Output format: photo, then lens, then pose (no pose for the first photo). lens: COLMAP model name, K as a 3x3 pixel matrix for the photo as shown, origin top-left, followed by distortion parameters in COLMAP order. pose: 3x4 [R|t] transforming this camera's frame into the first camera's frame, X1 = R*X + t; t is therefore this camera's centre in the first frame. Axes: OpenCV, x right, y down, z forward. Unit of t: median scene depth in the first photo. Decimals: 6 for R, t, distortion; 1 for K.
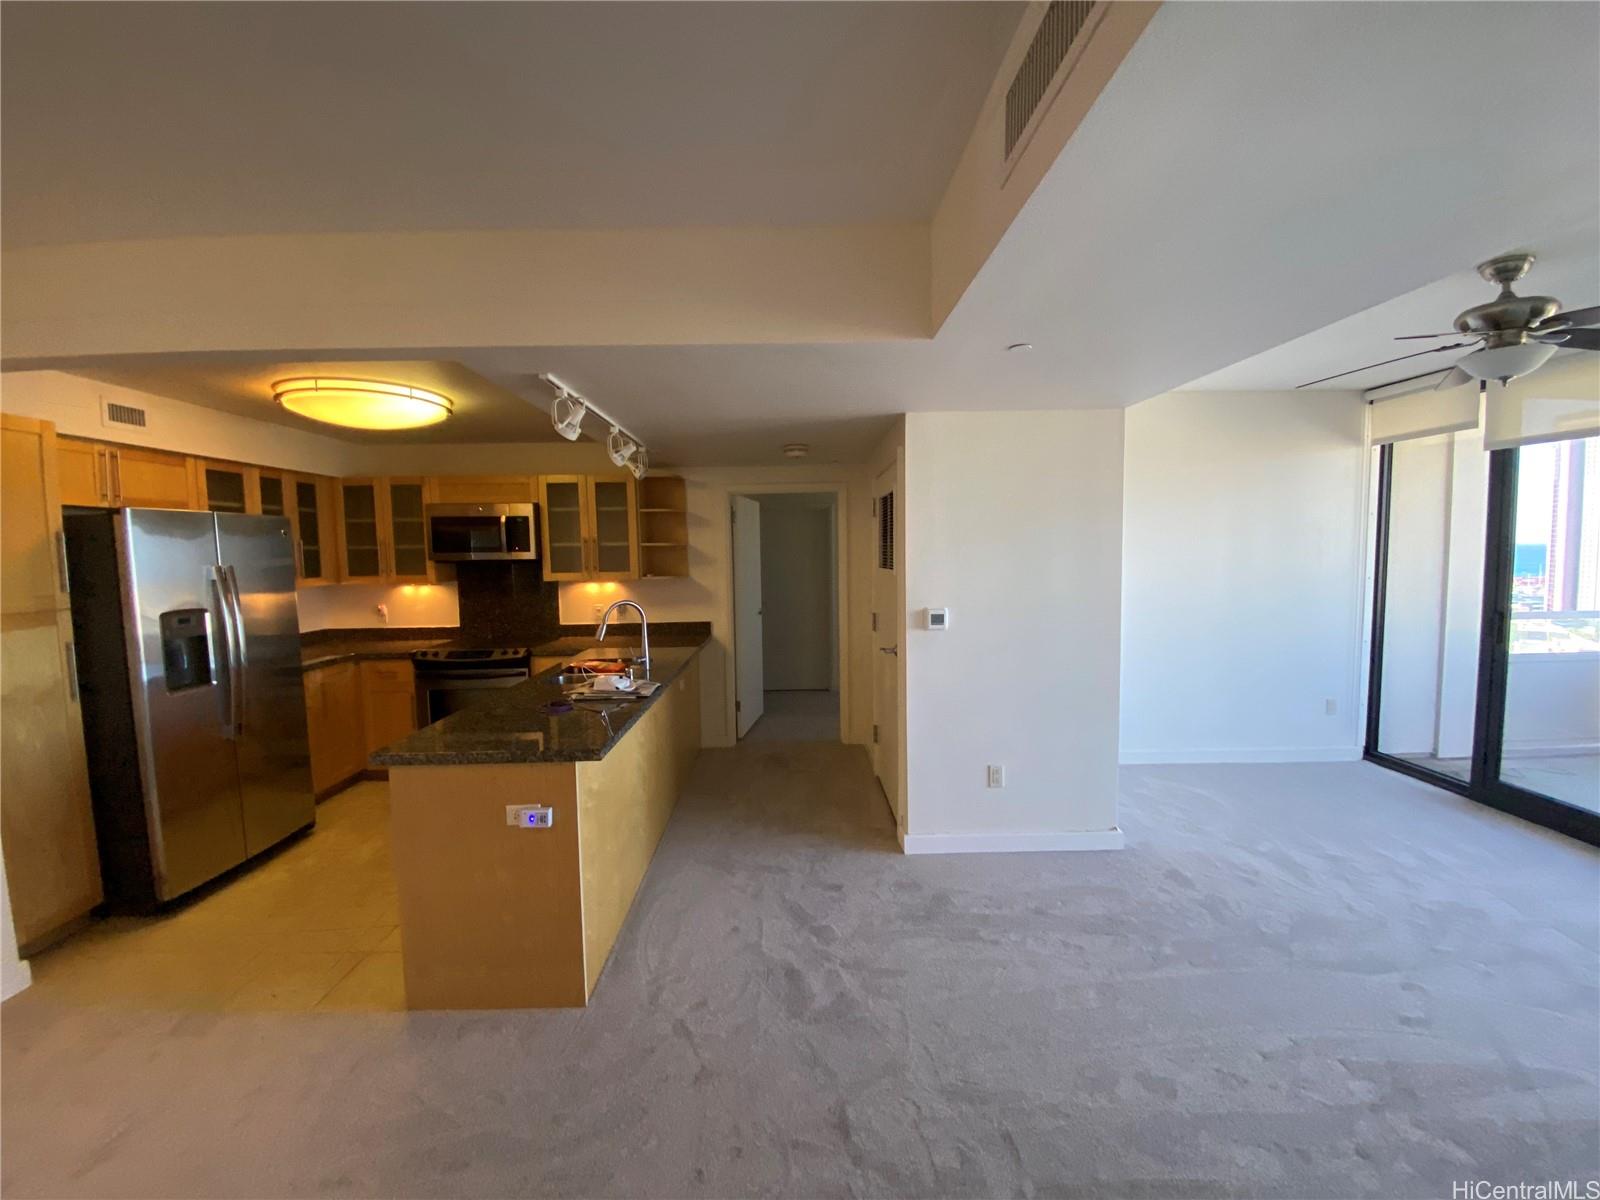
lens RADIAL K [[652.7, 0, 801.0], [0, 652.7, 599.8], [0, 0, 1]] dist [-0.002922, -0.000618]
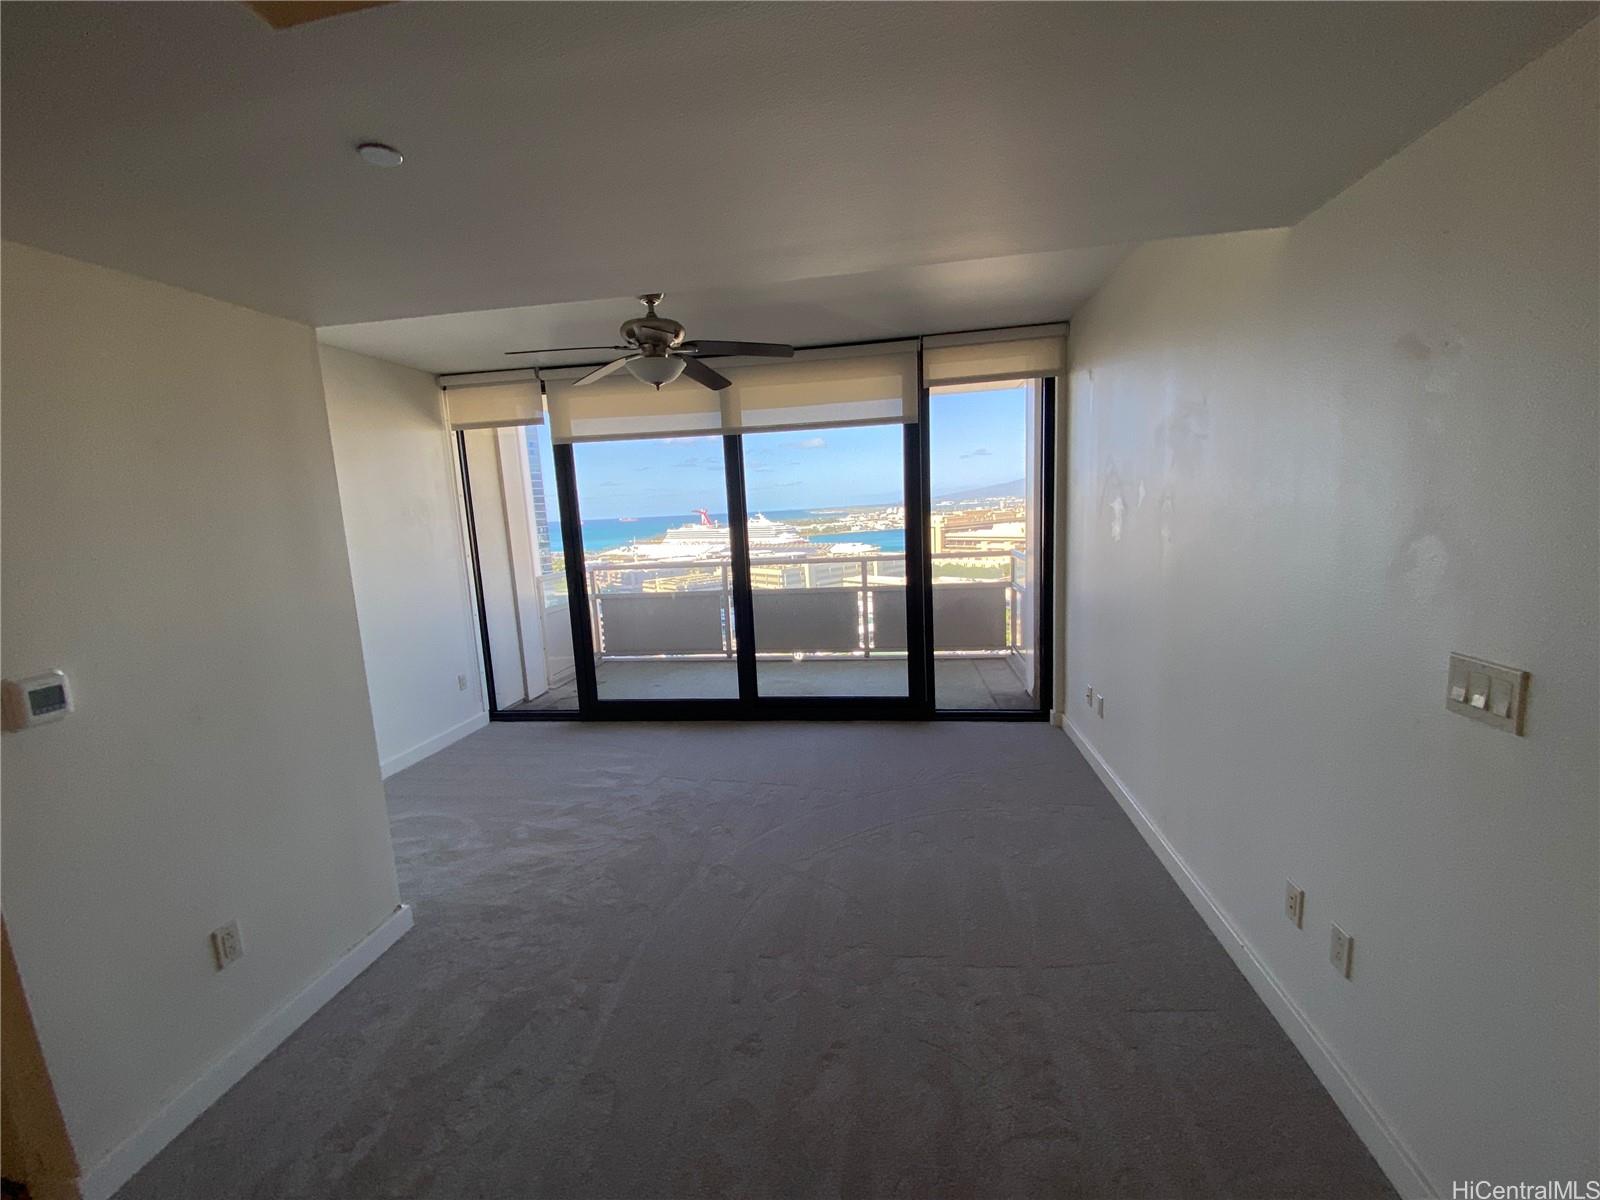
lens RADIAL K [[652.7, 0, 799.9], [0, 652.7, 594.7], [0, 0, 1]] dist [-0.002922, -0.000618]
pose [[0.172104, -0.127682, 0.976769, -0.113444], [0.125336, 0.986344, 0.106849, -0.021097], [-0.977073, 0.104035, 0.185757, 0.354709]]
